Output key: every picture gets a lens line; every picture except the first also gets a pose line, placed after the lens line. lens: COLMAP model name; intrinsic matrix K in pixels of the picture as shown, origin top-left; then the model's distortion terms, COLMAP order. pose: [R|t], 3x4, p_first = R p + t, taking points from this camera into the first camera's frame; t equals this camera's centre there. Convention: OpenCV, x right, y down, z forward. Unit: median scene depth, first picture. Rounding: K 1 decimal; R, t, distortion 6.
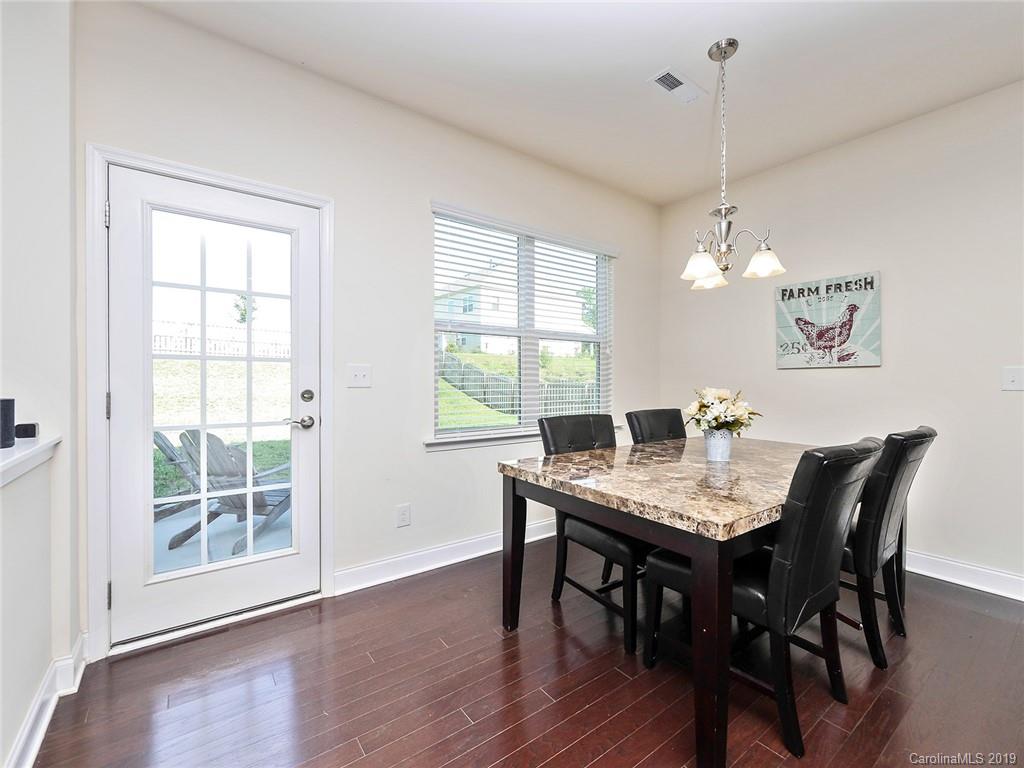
lens RADIAL K [[438.1, 0, 510.3], [0, 438.1, 380.1], [0, 0, 1]] dist [-0.007440, -0.000071]
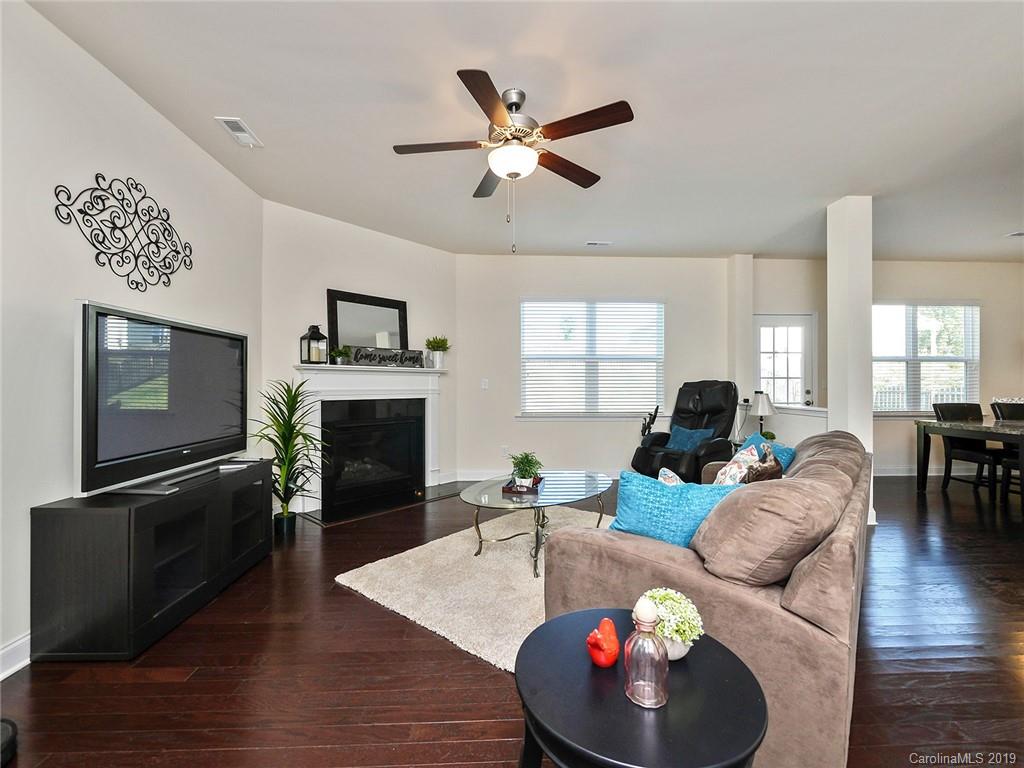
lens RADIAL K [[438.1, 0, 510.3], [0, 438.1, 380.1], [0, 0, 1]] dist [-0.007440, -0.000071]
pose [[0.835711, -0.006911, -0.549126, -0.515812], [-0.003502, 0.999833, -0.017913, 0.016207], [0.549159, 0.016893, 0.835547, -2.008733]]
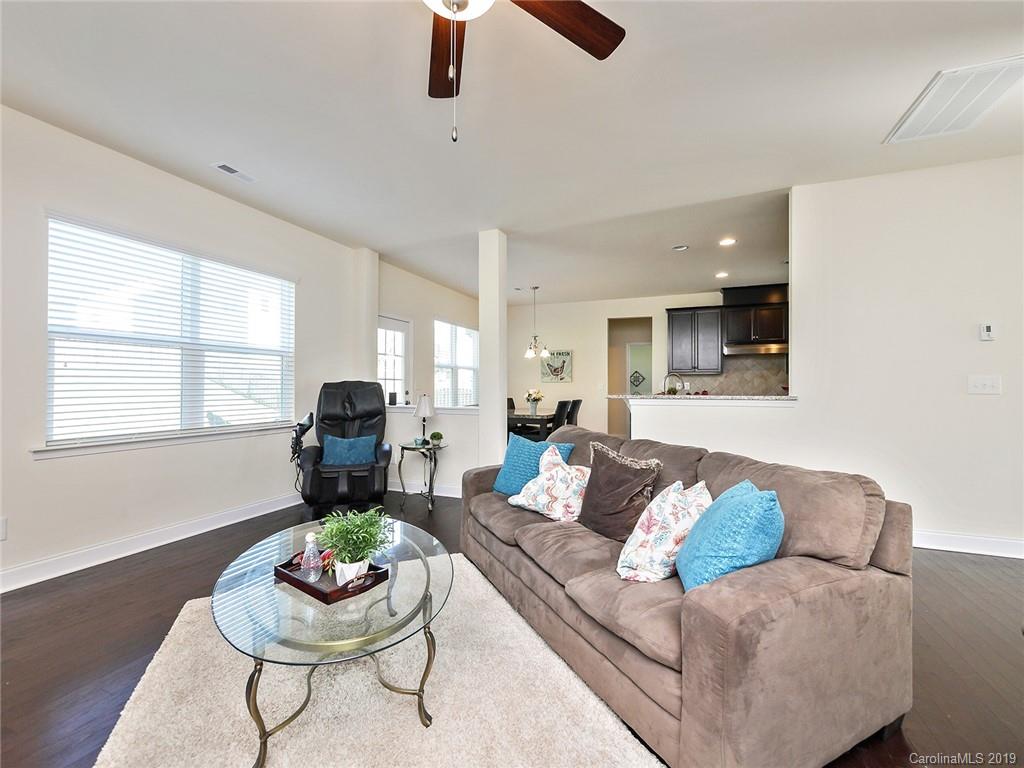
lens RADIAL K [[438.1, 0, 510.3], [0, 438.1, 380.1], [0, 0, 1]] dist [-0.007440, -0.000071]
pose [[0.847204, 0.005266, 0.531241, -1.359102], [0.004845, 0.999833, -0.017637, 0.007454], [-0.531245, 0.017517, 0.847037, -1.626998]]
